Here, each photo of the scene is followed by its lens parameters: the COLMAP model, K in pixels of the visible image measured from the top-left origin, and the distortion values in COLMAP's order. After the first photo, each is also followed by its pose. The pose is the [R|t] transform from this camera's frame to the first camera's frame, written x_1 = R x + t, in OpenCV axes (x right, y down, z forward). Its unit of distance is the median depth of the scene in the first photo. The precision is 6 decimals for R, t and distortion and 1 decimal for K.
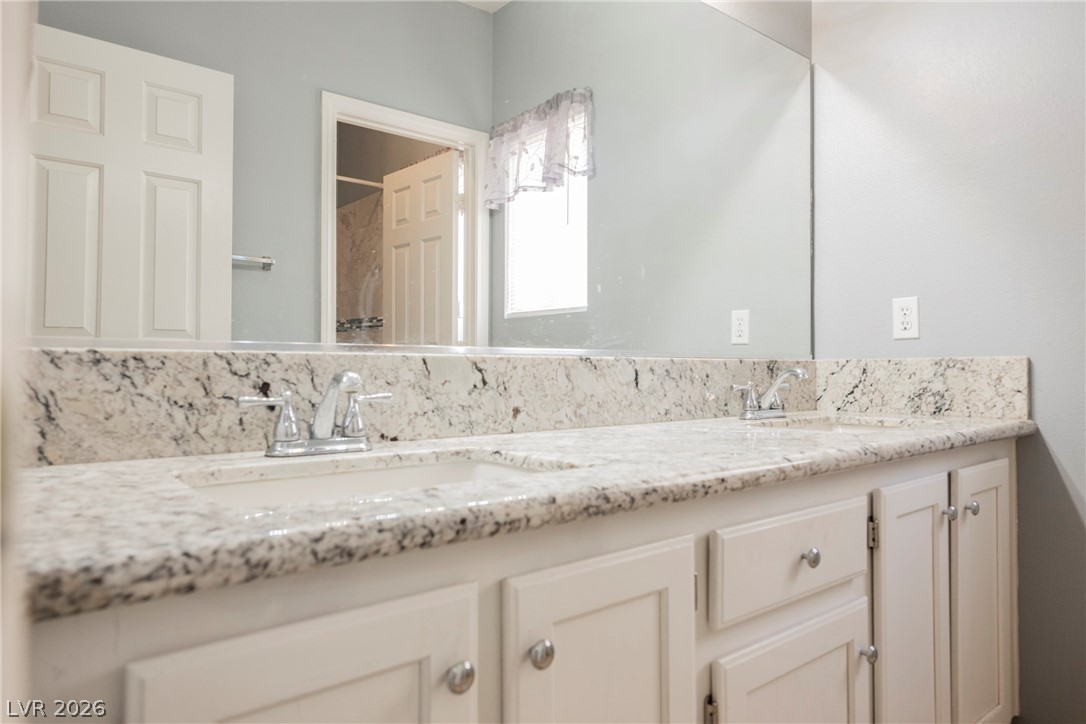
lens RADIAL K [[675.2, 0, 545.7], [0, 675.2, 361.9], [0, 0, 1]] dist [0.000742, 0.000823]
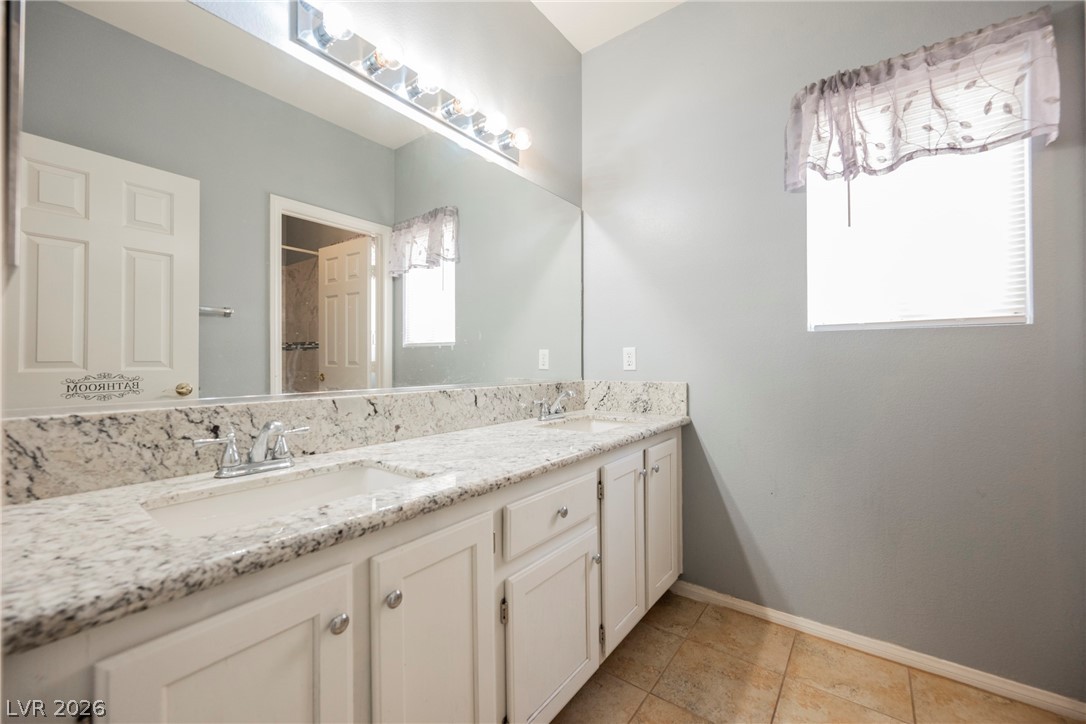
lens RADIAL K [[424.5, 0, 539.7], [0, 424.5, 360.8], [0, 0, 1]] dist [-0.001173, 0.000997]
pose [[0.973563, -0.003032, 0.228400, 0.067170], [0.001919, 0.999985, 0.005092, -0.108230], [-0.228412, -0.004519, 0.973554, -0.079856]]
